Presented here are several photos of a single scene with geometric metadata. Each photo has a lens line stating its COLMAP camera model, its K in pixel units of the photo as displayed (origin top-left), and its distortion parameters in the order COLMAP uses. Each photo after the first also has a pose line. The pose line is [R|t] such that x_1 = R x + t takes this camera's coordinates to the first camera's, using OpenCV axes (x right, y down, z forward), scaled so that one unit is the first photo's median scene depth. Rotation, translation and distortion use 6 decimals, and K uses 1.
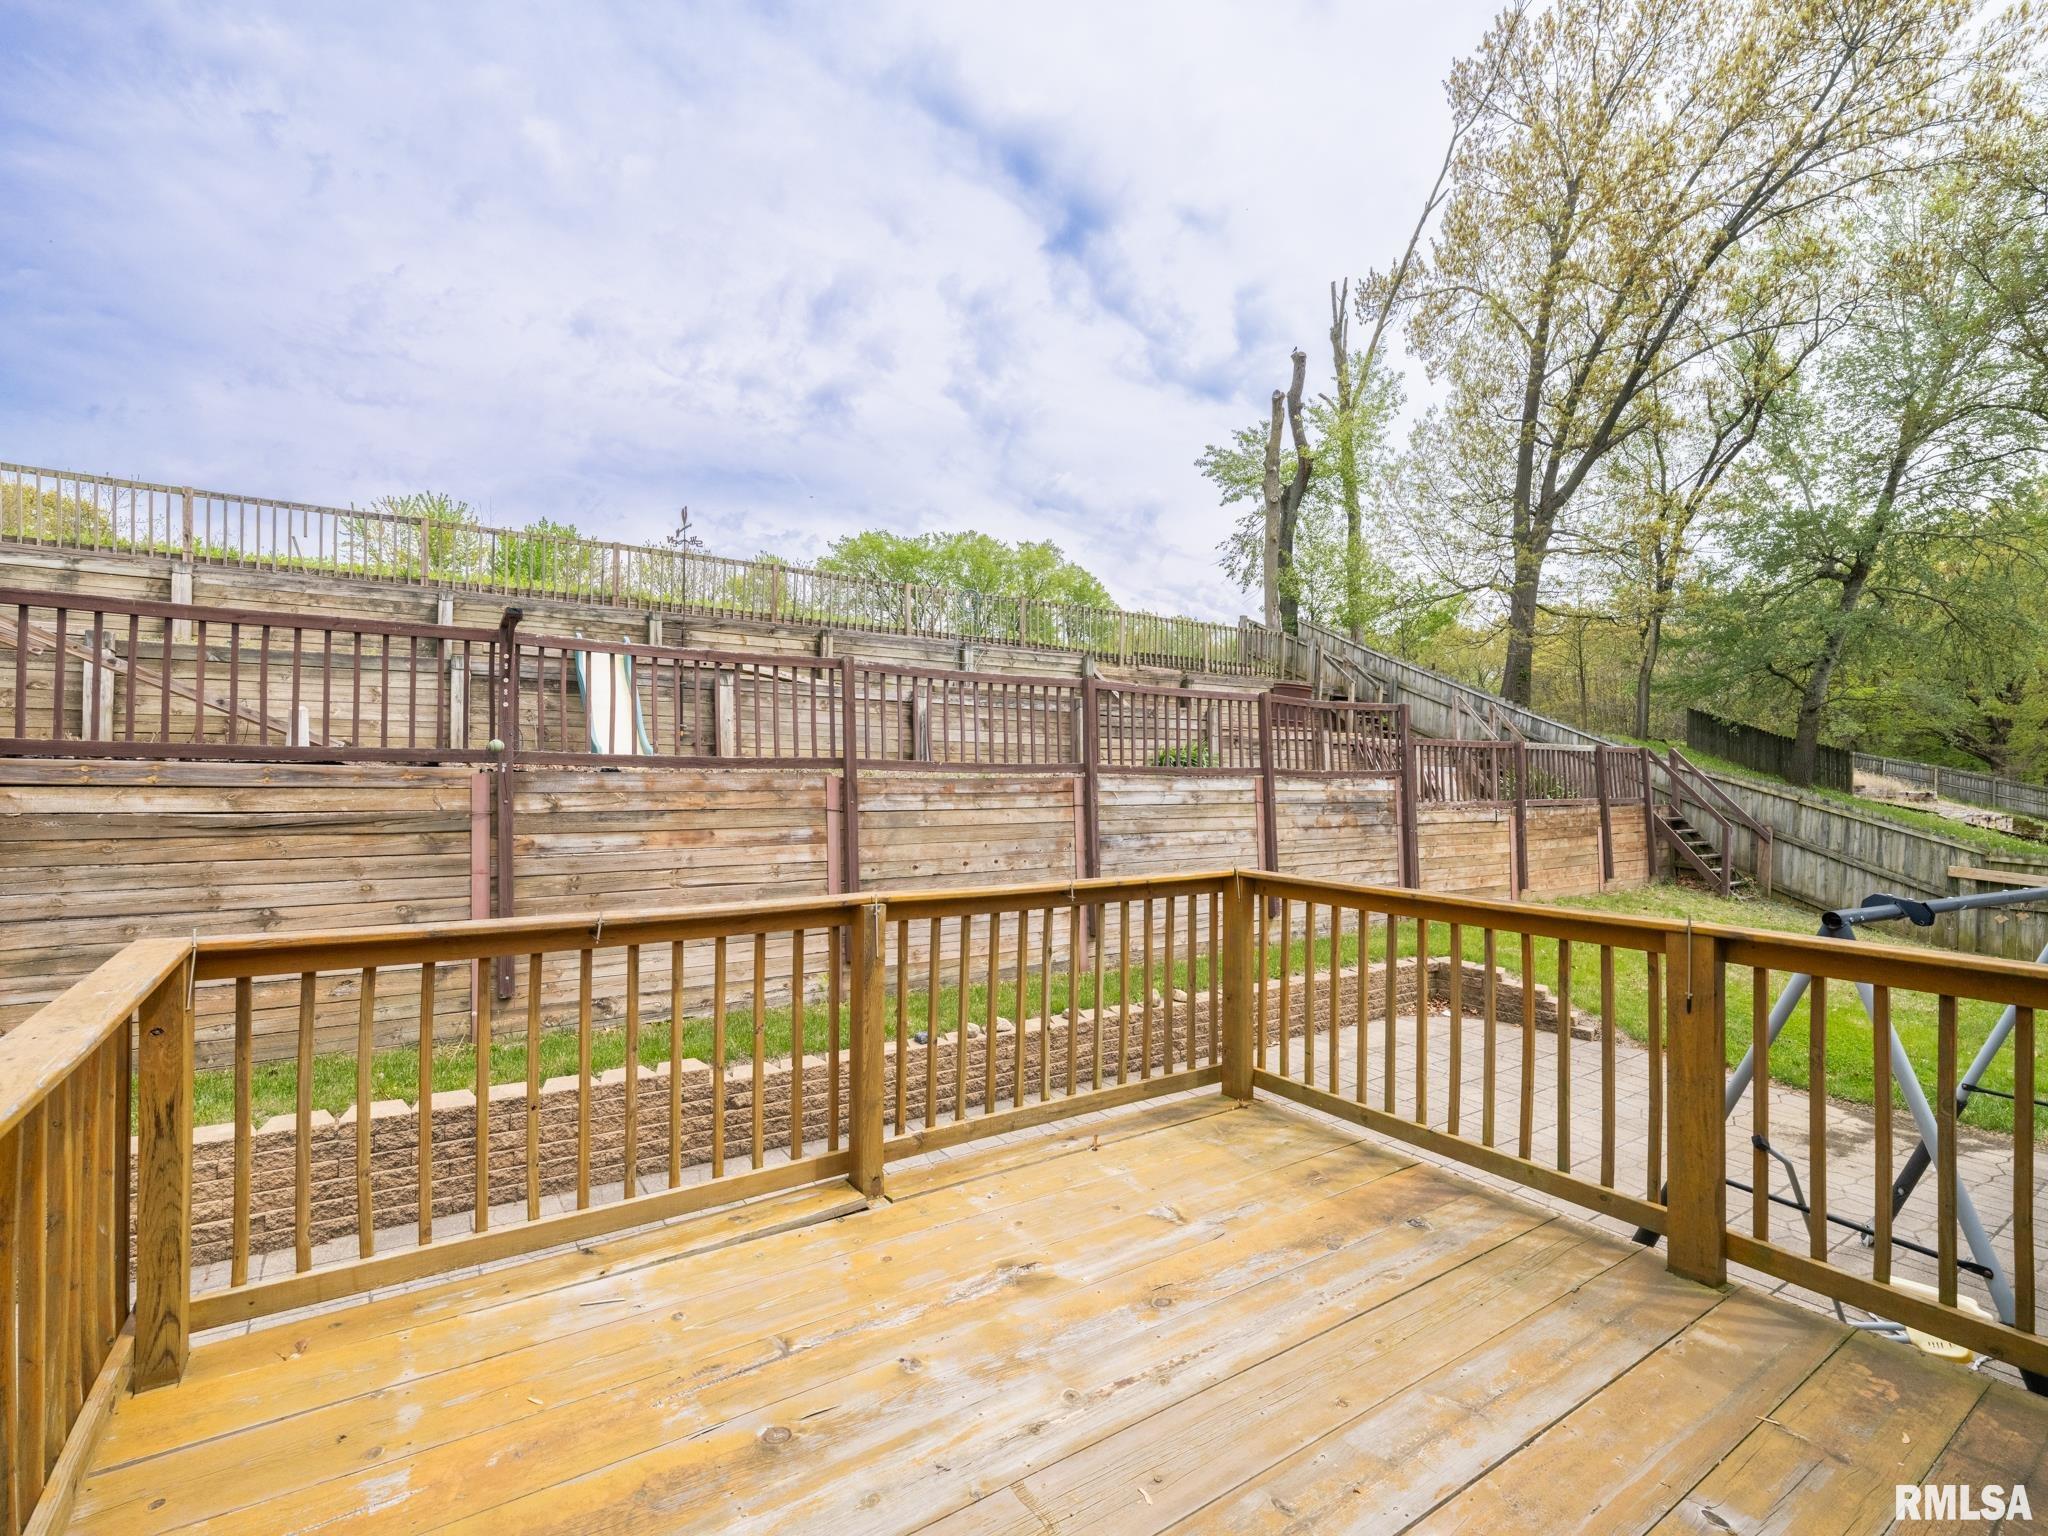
lens RADIAL K [[928.8, 0, 1045.5], [0, 928.8, 757.0], [0, 0, 1]] dist [-0.031148, 0.010914]
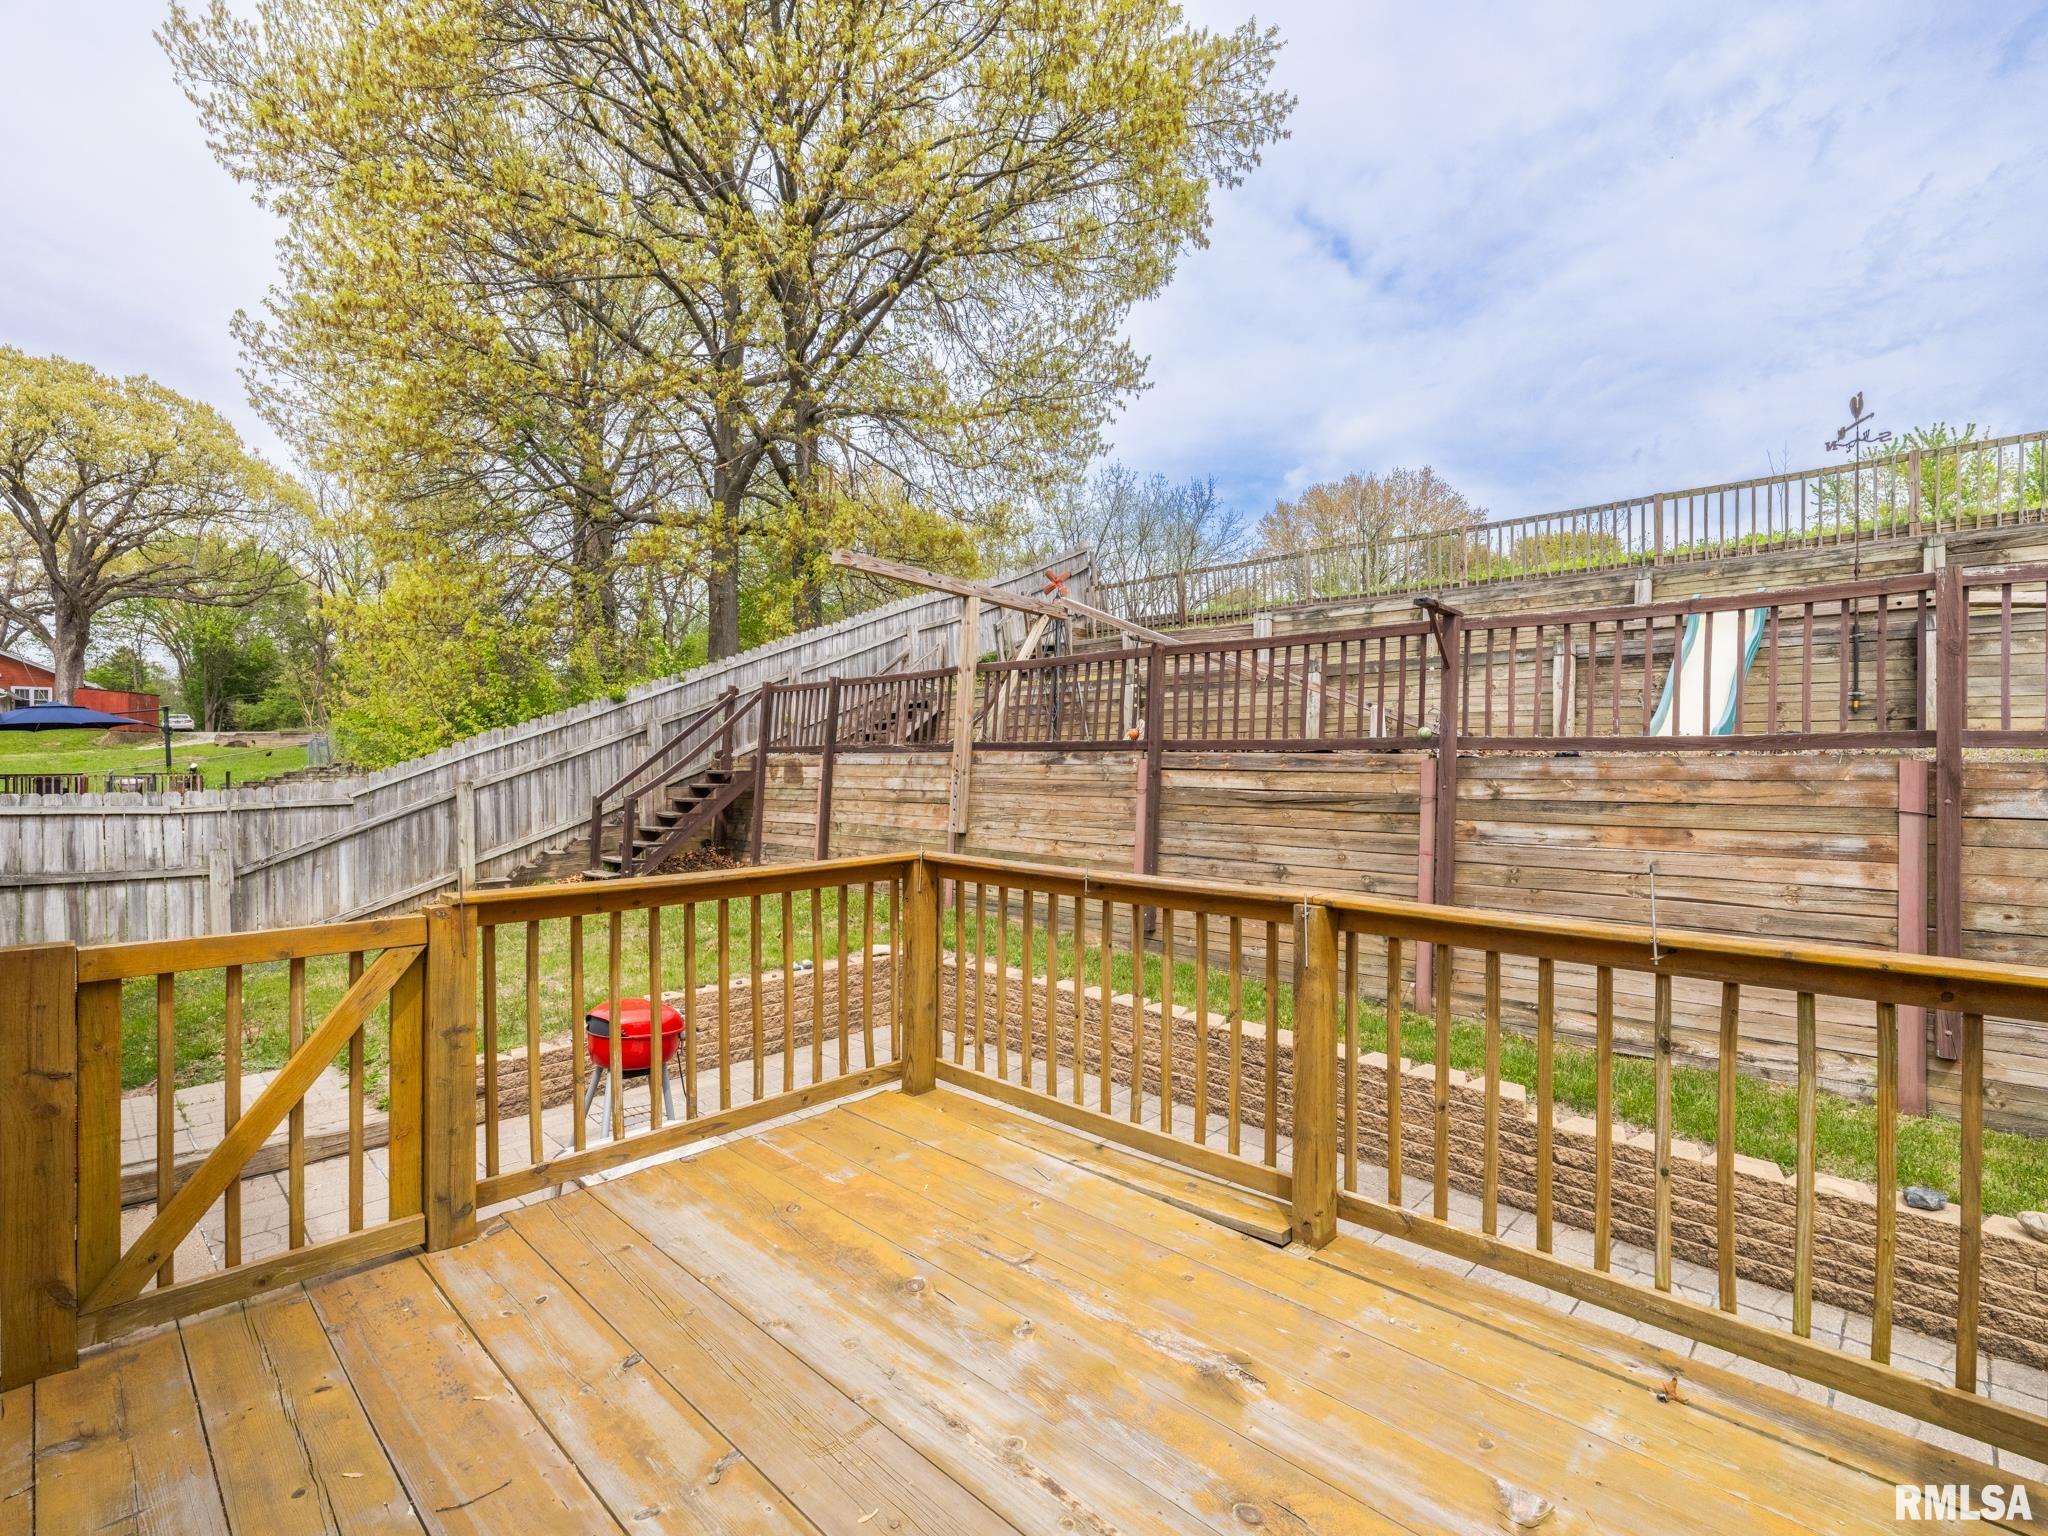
lens RADIAL K [[958.9, 0, 1010.0], [0, 958.9, 768.4], [0, 0, 1]] dist [-0.001663, -0.000242]
pose [[0.192046, -0.000001, -0.981386, 0.232157], [0.019878, 0.999795, 0.003889, 0.009206], [0.981185, -0.020255, 0.192007, 0.206069]]
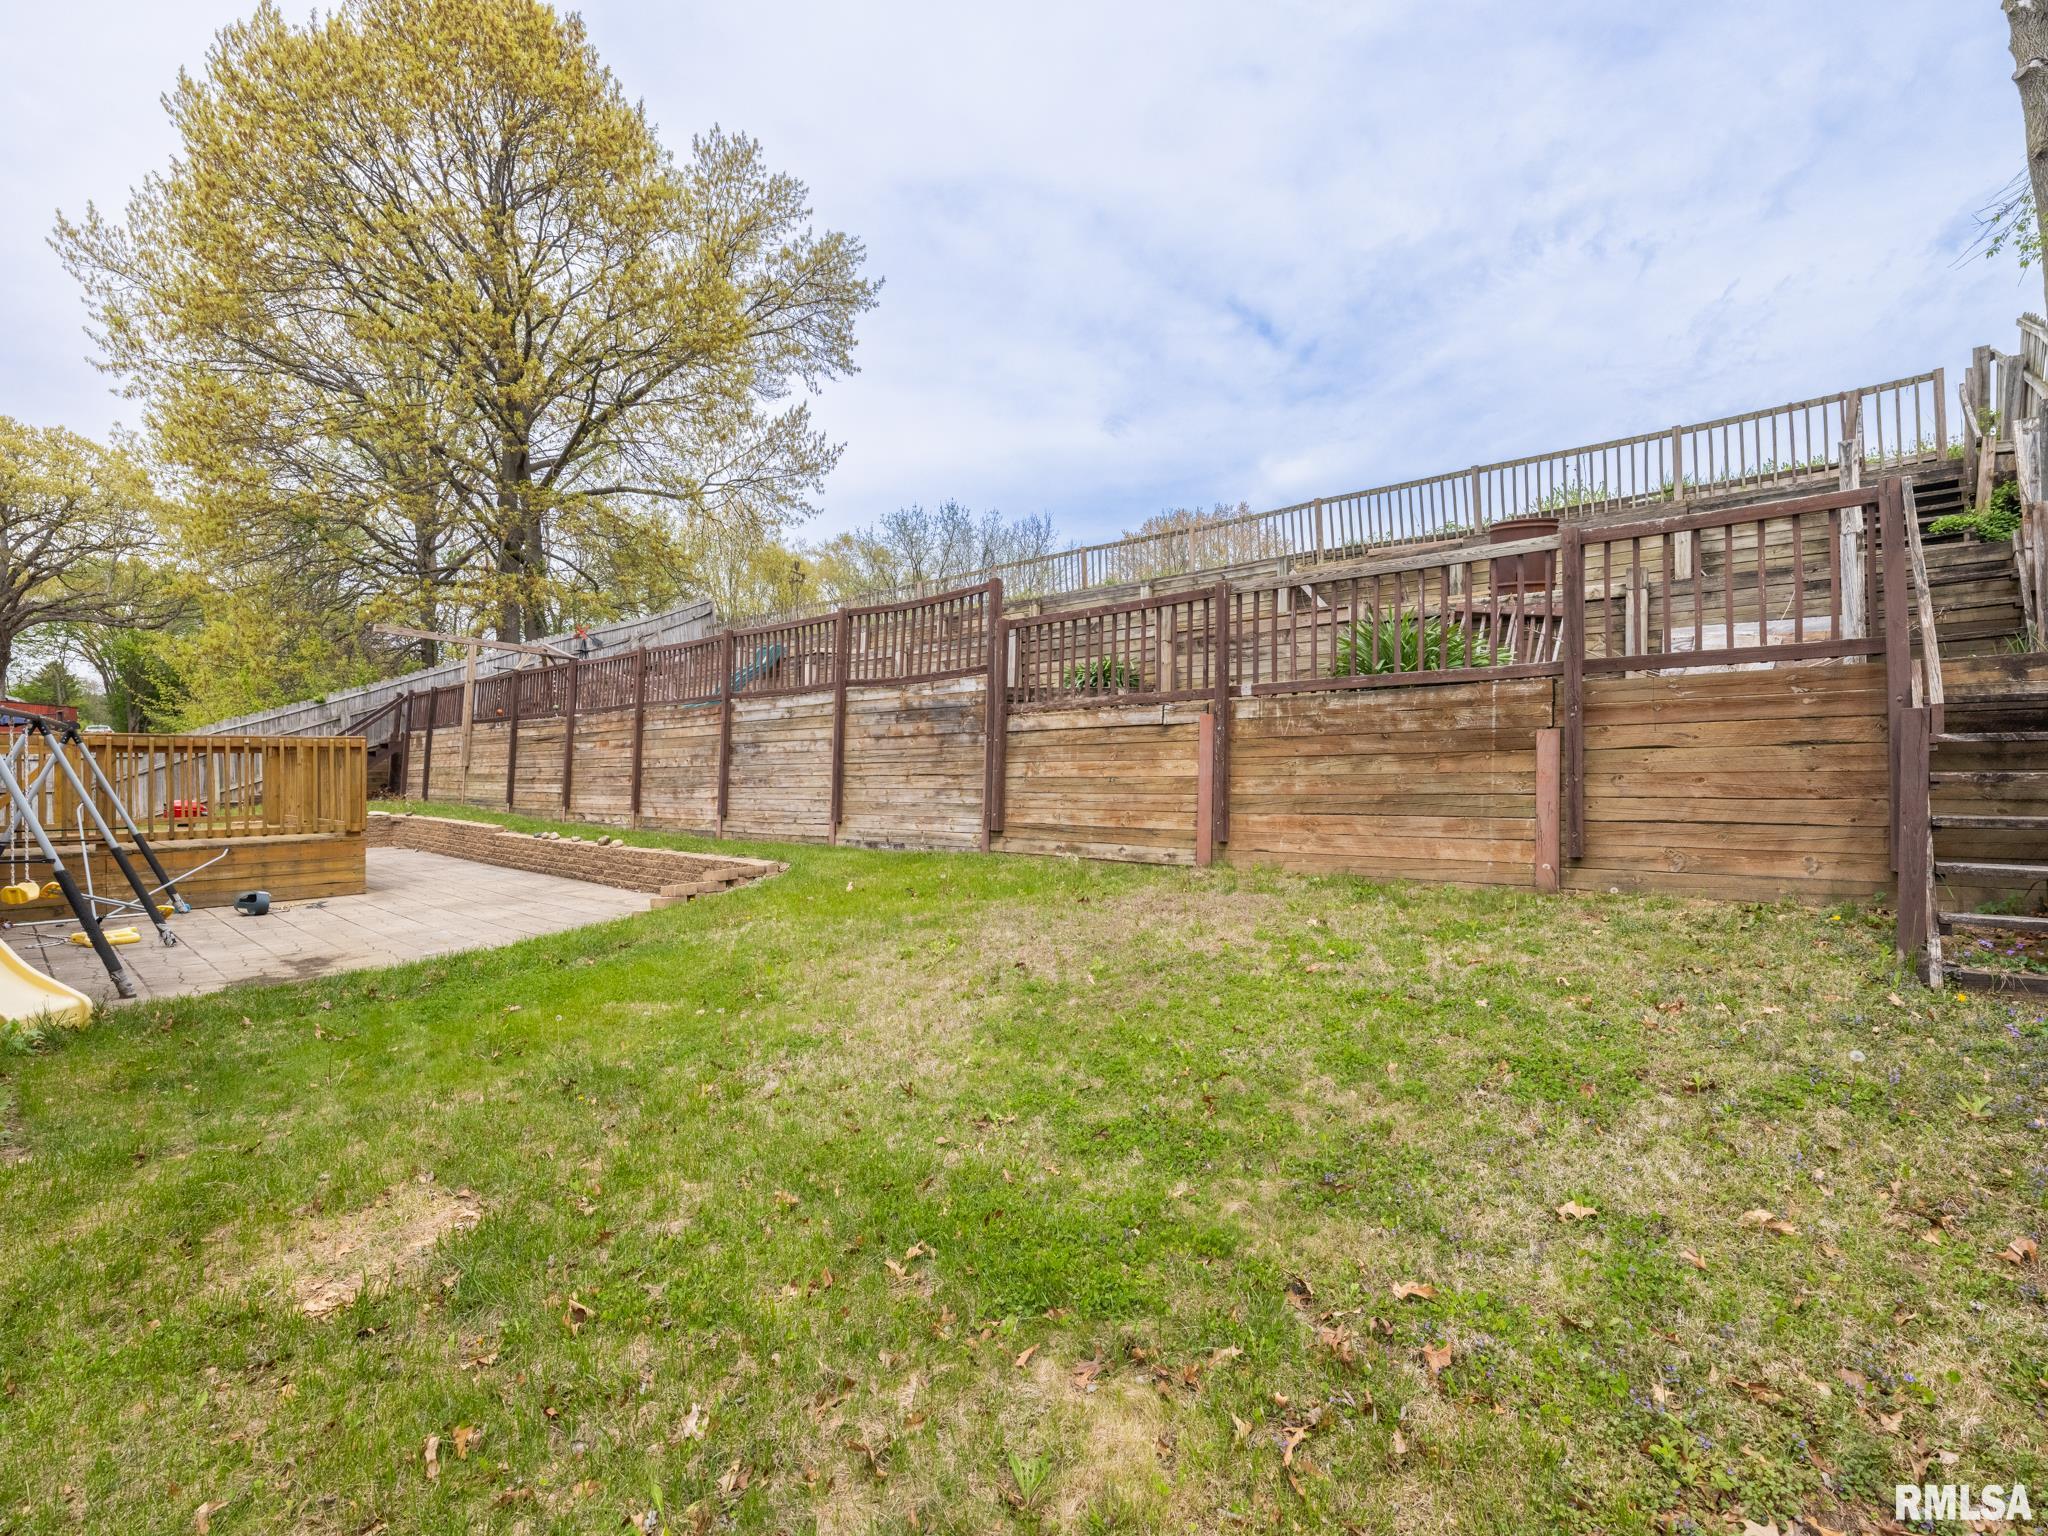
lens RADIAL K [[936.5, 0, 1024.0], [0, 936.5, 768.0], [0, 0, 1]] dist [-0.001079, 0.000683]
pose [[0.245122, -0.010219, -0.969438, 1.399585], [0.031867, 0.999489, -0.002478, 0.127455], [0.968968, -0.030286, 0.245323, 1.003835]]
